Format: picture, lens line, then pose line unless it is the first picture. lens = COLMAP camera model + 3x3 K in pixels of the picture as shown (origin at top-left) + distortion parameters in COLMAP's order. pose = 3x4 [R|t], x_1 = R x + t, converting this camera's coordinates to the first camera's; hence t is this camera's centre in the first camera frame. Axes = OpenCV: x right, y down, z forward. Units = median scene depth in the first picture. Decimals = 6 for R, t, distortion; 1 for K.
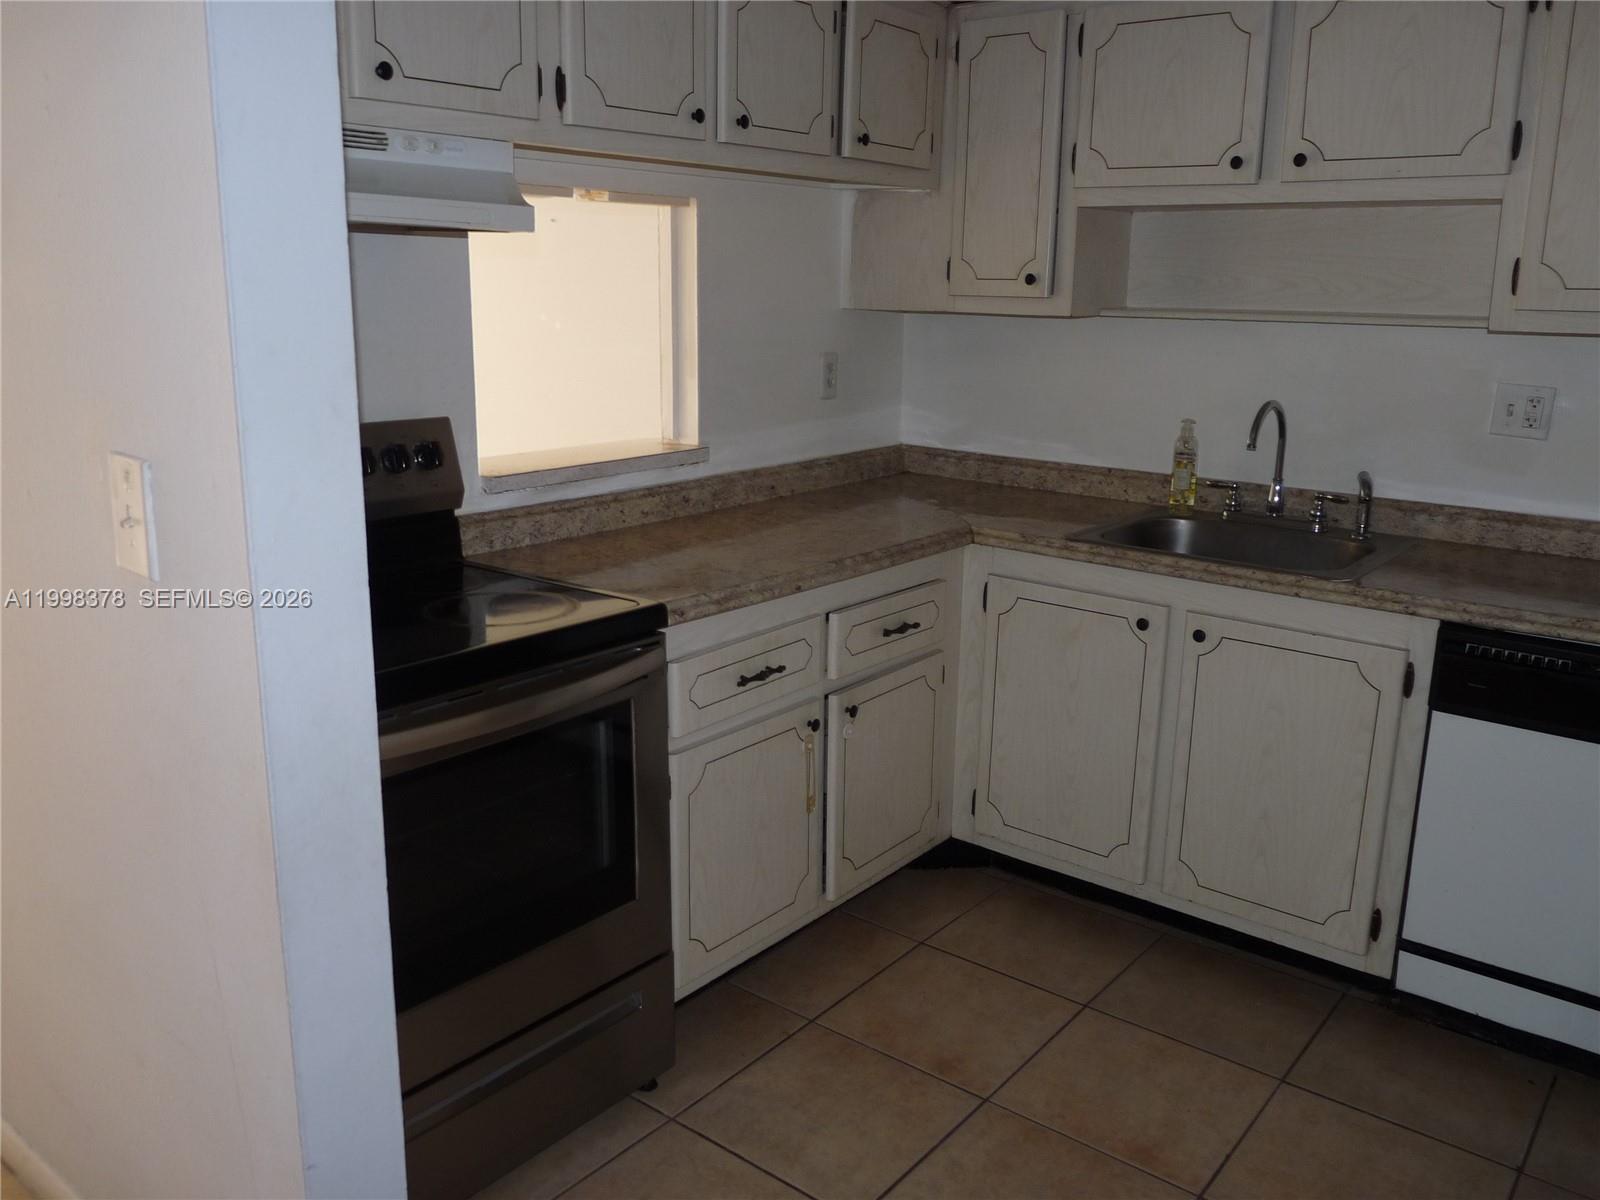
lens RADIAL K [[1286.4, 0, 800.0], [0, 1286.4, 600.0], [0, 0, 1]] dist [0.009406, -0.057309]
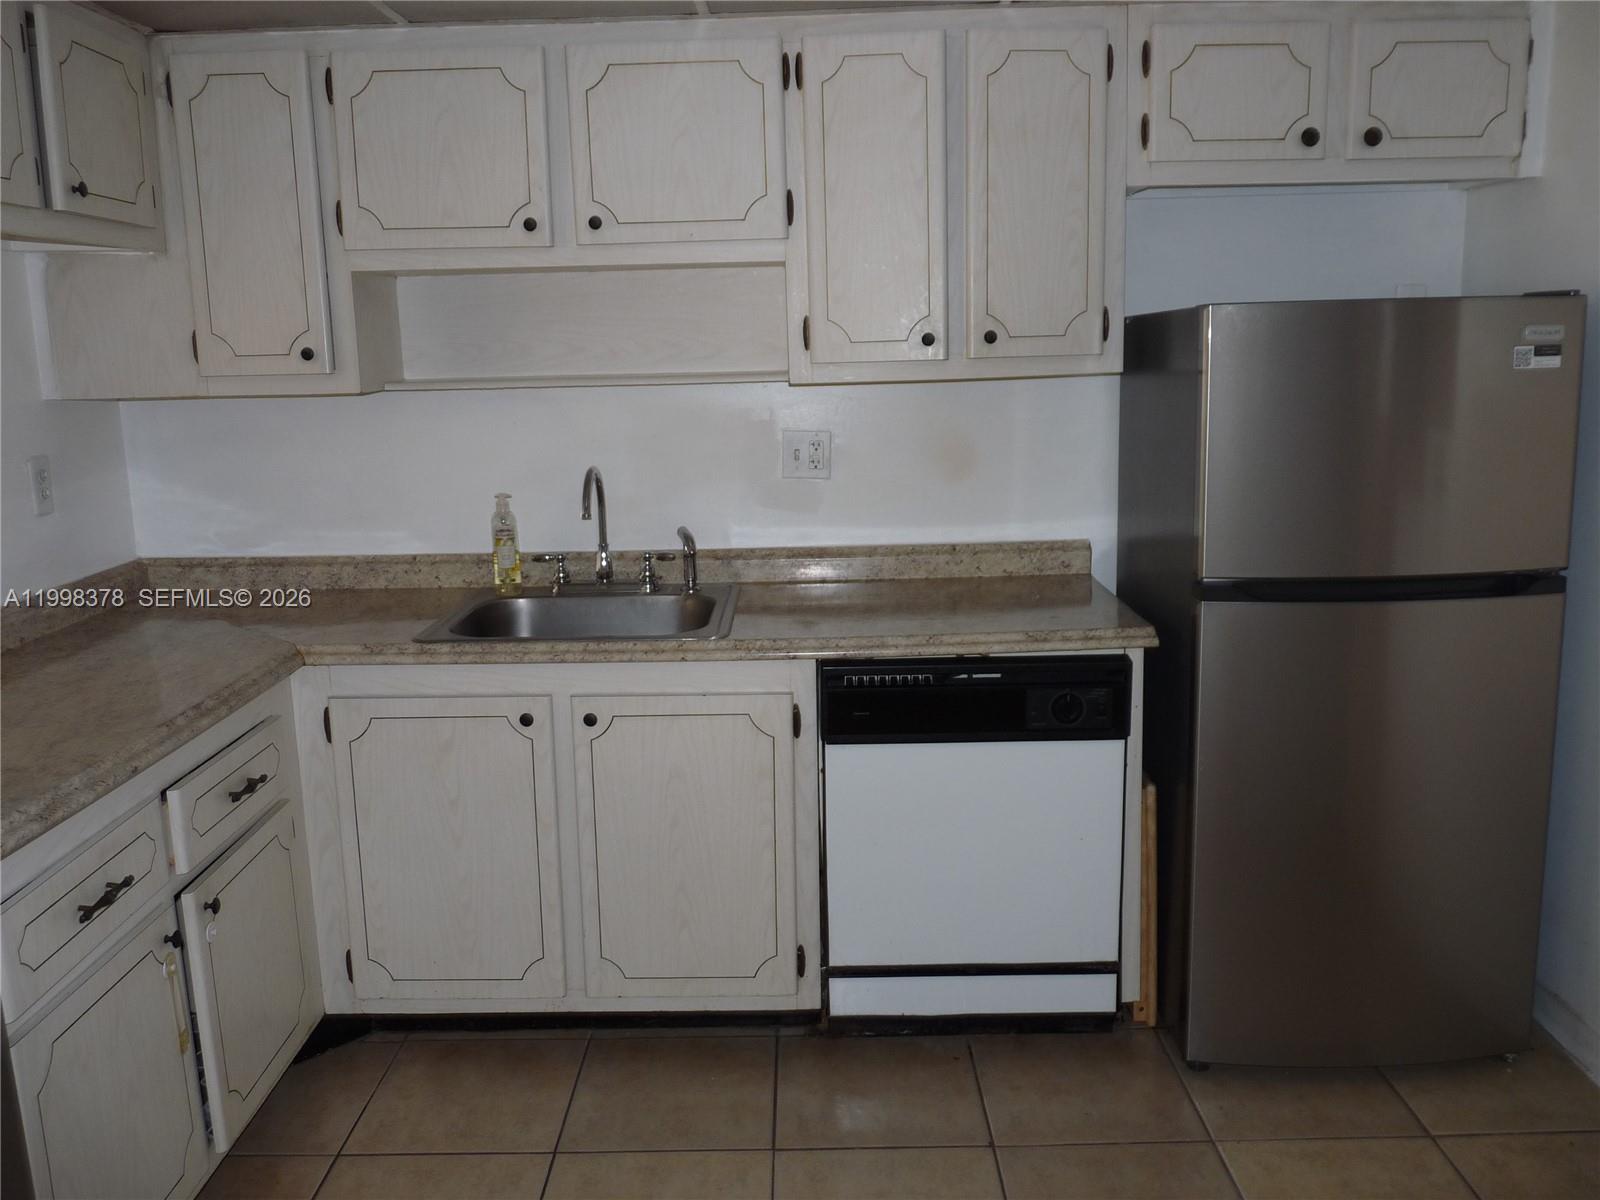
lens RADIAL K [[1286.4, 0, 800.0], [0, 1286.4, 600.0], [0, 0, 1]] dist [0.009406, -0.057309]
pose [[0.785534, -0.152533, 0.599725, -0.118292], [0.181393, 0.983331, 0.012506, -0.041503], [-0.591636, 0.098962, 0.800108, 0.142552]]
